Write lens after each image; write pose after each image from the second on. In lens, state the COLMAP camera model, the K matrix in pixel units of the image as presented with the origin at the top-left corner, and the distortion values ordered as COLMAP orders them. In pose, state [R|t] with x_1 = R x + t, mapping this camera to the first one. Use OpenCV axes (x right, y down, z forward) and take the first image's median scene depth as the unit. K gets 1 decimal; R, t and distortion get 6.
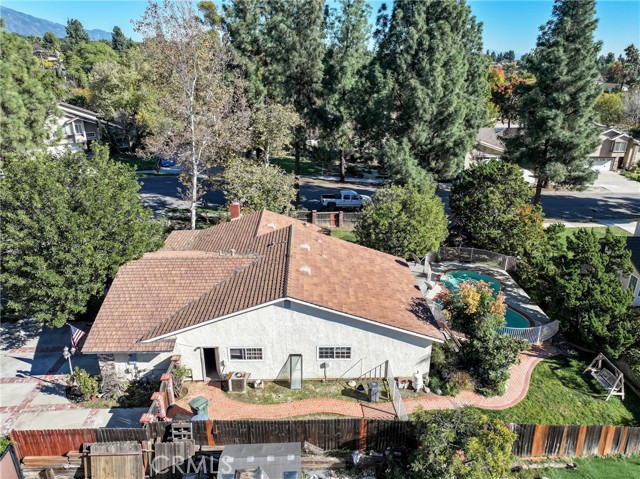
lens RADIAL K [[446.4, 0, 317.0], [0, 446.4, 238.3], [0, 0, 1]] dist [0.008546, 0.009629]
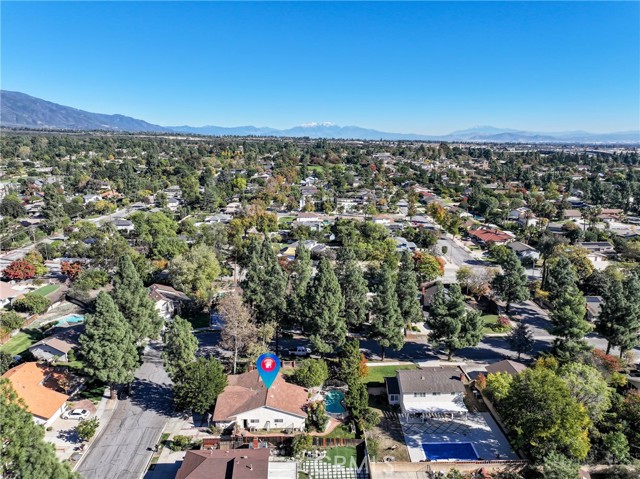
lens RADIAL K [[446.4, 0, 318.4], [0, 446.4, 241.4], [0, 0, 1]] dist [0.008546, 0.009629]
pose [[0.999962, -0.004468, -0.007503, 0.393654], [0.003337, 0.989486, -0.144588, -0.662706], [0.008071, 0.144558, 0.989463, -2.818416]]
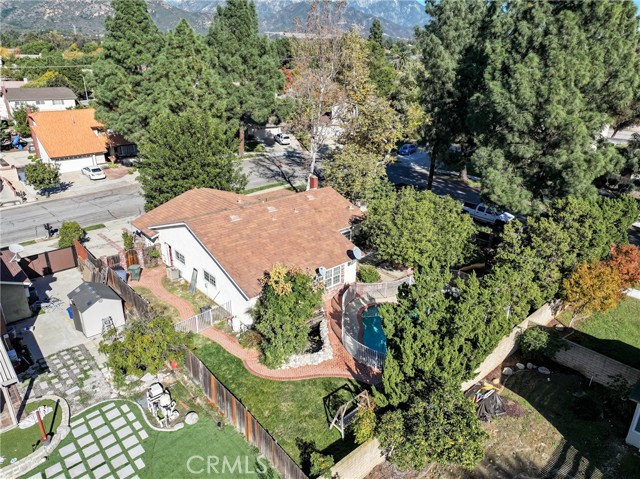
lens RADIAL K [[446.4, 0, 317.1], [0, 446.4, 236.9], [0, 0, 1]] dist [0.008546, 0.009629]
pose [[0.640040, 0.285427, -0.713359, 1.126980], [-0.292067, 0.949126, 0.117714, -0.106039], [0.710666, 0.133007, 0.690842, 0.289771]]
